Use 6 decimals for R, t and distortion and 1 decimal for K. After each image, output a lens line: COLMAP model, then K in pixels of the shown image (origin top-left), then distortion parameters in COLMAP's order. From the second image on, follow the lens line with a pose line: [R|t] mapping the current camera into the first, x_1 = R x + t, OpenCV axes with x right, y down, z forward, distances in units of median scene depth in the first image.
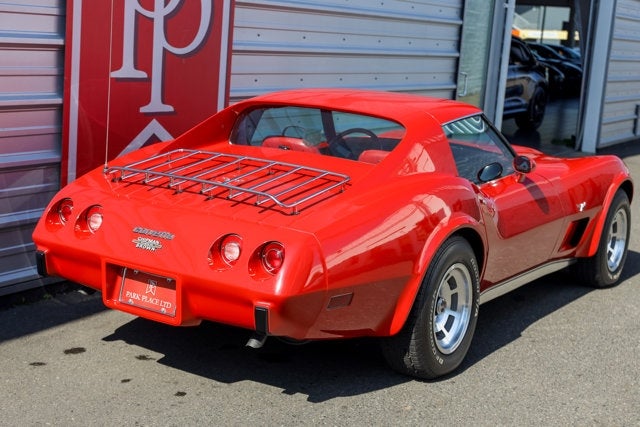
lens RADIAL K [[1009.0, 0, 322.1], [0, 1009.0, 215.1], [0, 0, 1]] dist [0.068989, 0.000000]
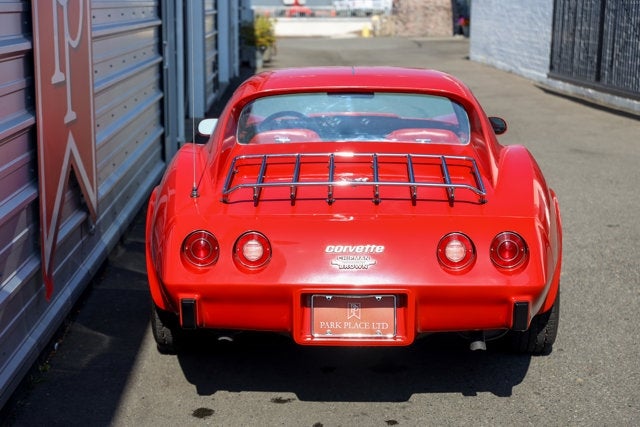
lens RADIAL K [[1178.1, 0, 320.2], [0, 1178.1, 214.3], [0, 0, 1]] dist [0.083625, 0.000000]
pose [[0.854944, -0.162047, 0.492759, -0.585543], [0.154498, 0.986386, 0.056322, -0.063304], [-0.495177, 0.027978, 0.868341, 0.102531]]
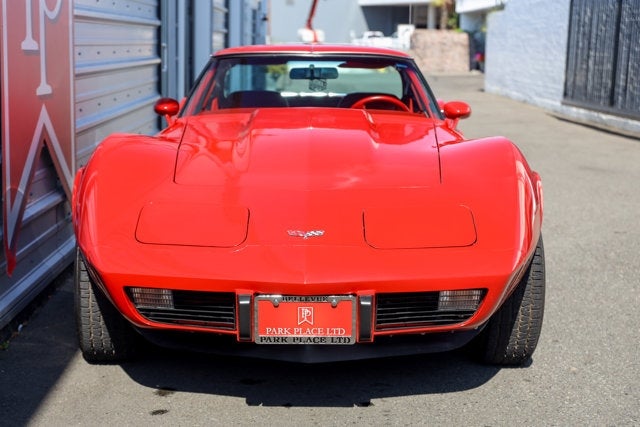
lens RADIAL K [[1178.3, 0, 318.2], [0, 1178.3, 213.1], [0, 0, 1]] dist [0.066260, 0.000000]
pose [[0.865215, -0.130120, 0.484224, -0.536038], [0.137360, 0.990305, 0.020679, -0.003021], [-0.482220, 0.048621, 0.874700, 0.144379]]
